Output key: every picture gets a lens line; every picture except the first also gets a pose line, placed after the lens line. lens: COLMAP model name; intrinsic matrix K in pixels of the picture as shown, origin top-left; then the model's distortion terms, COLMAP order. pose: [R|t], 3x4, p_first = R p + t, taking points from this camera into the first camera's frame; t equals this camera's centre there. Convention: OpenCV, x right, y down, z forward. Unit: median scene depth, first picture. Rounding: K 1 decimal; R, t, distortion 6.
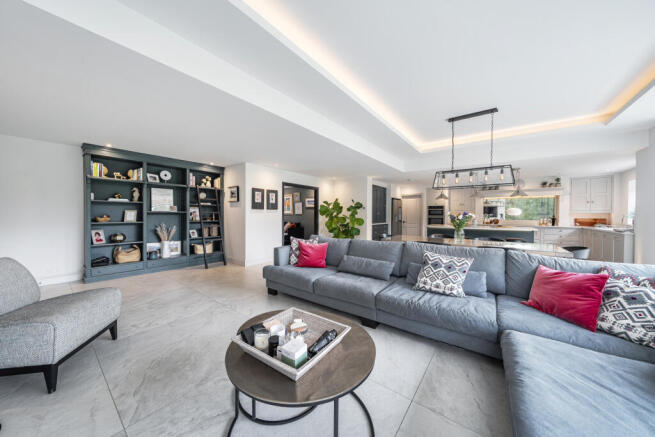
lens RADIAL K [[221.1, 0, 327.5], [0, 221.1, 218.5], [0, 0, 1]] dist [0.001539, 0.000072]
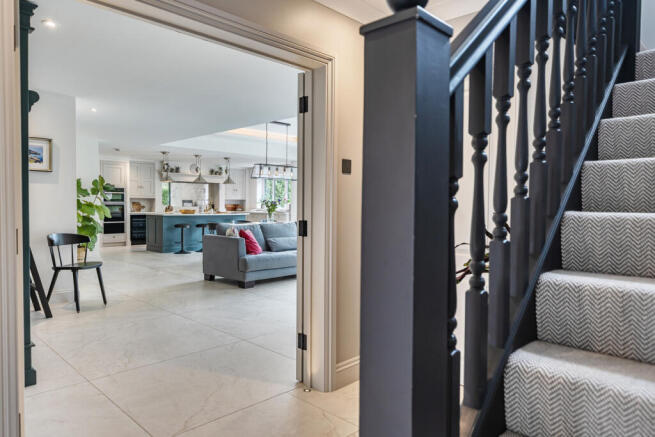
lens RADIAL K [[439.8, 0, 327.5], [0, 439.8, 218.5], [0, 0, 1]] dist [0.004839, 0.000837]
pose [[0.112663, -0.033481, 0.993069, -1.037731], [0.009555, 0.999422, 0.032612, 0.000000], [-0.993587, 0.005815, 0.112917, 0.250596]]
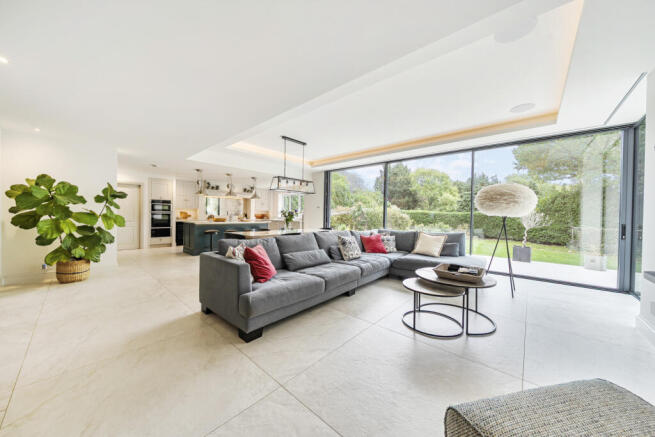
lens RADIAL K [[230.2, 0, 327.5], [0, 230.2, 218.5], [0, 0, 1]] dist [-0.001483, -0.000030]
pose [[0.071961, -0.017388, 0.997256, -0.452543], [0.001530, 0.999849, 0.017323, -0.000755], [-0.997406, 0.000279, 0.071976, 0.394546]]
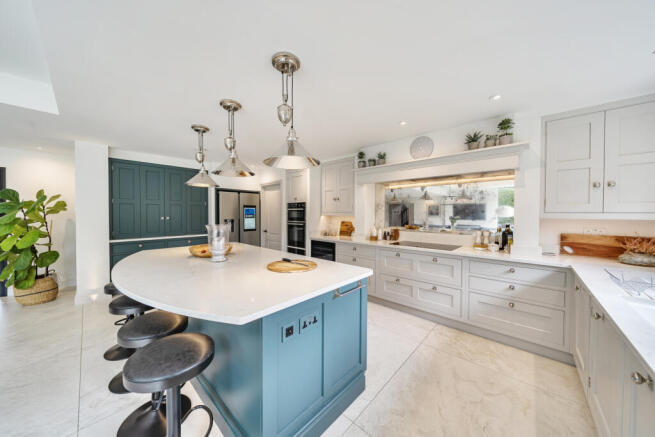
lens RADIAL K [[221.1, 0, 327.5], [0, 221.1, 218.5], [0, 0, 1]] dist [0.001539, 0.000072]
pose [[0.996444, -0.000984, -0.084254, 0.799711], [0.001036, 0.999999, 0.000574, -0.026125], [0.084254, -0.000659, 0.996444, 0.635070]]
